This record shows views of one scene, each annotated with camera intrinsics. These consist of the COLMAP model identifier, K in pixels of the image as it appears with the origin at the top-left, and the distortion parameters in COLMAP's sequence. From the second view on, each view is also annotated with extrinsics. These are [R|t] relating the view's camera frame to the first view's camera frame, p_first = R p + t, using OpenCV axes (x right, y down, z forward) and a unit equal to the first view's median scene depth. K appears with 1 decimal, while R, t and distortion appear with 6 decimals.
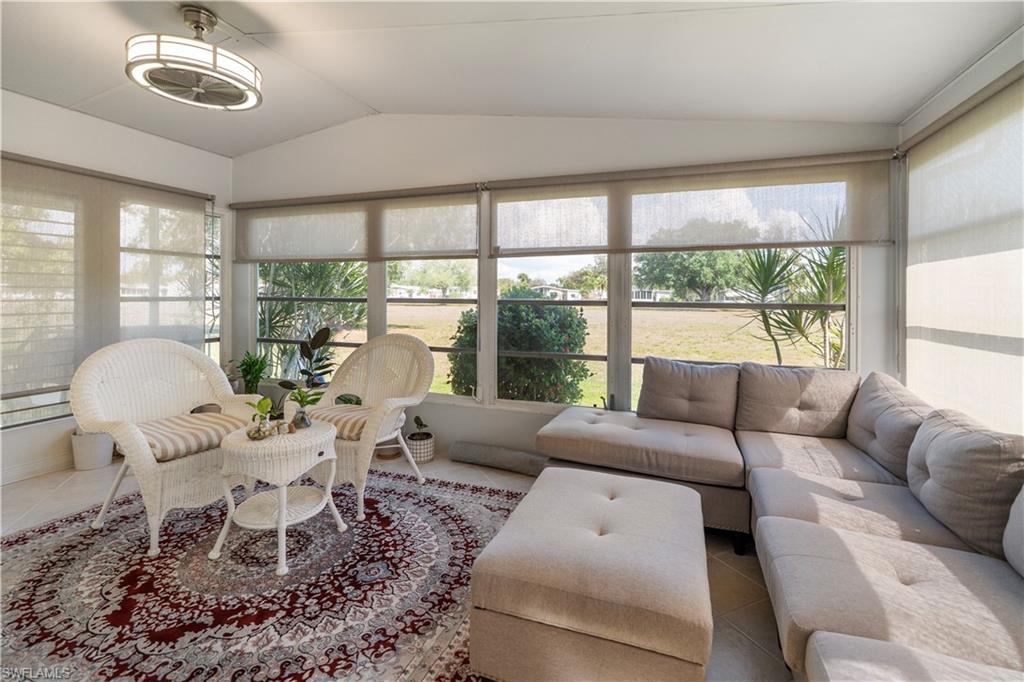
lens RADIAL K [[478.2, 0, 519.3], [0, 478.2, 317.0], [0, 0, 1]] dist [-0.008201, 0.000249]
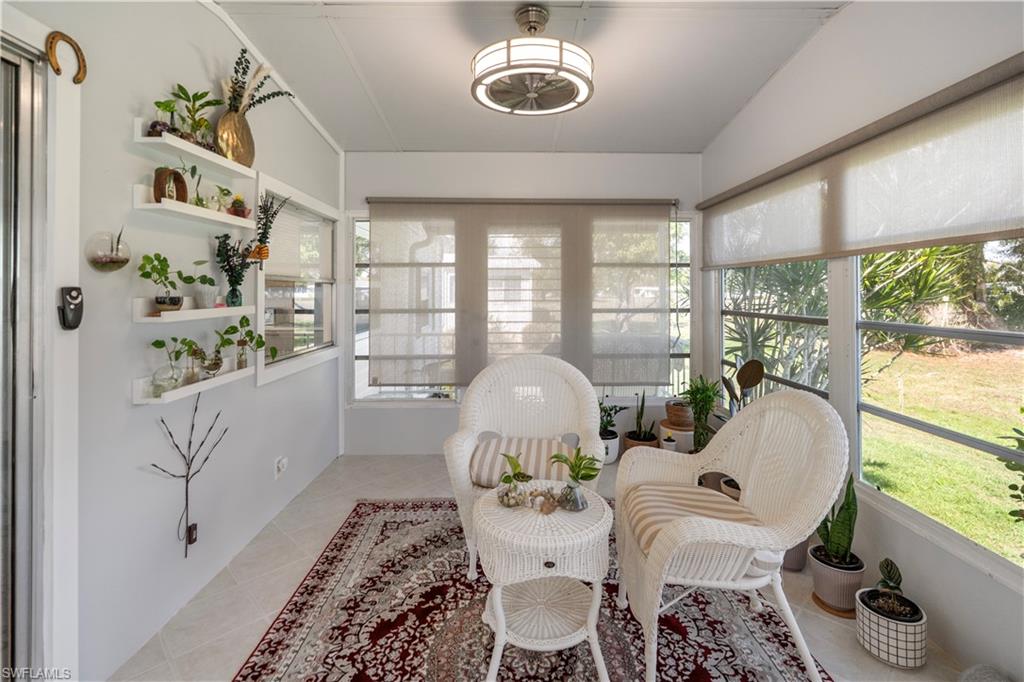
lens RADIAL K [[478.2, 0, 519.3], [0, 478.2, 317.0], [0, 0, 1]] dist [-0.008201, 0.000249]
pose [[0.373356, 0.045707, -0.926562, 0.169695], [-0.050877, 0.998291, 0.028744, -0.078334], [0.926292, 0.036409, 0.375043, 0.749597]]
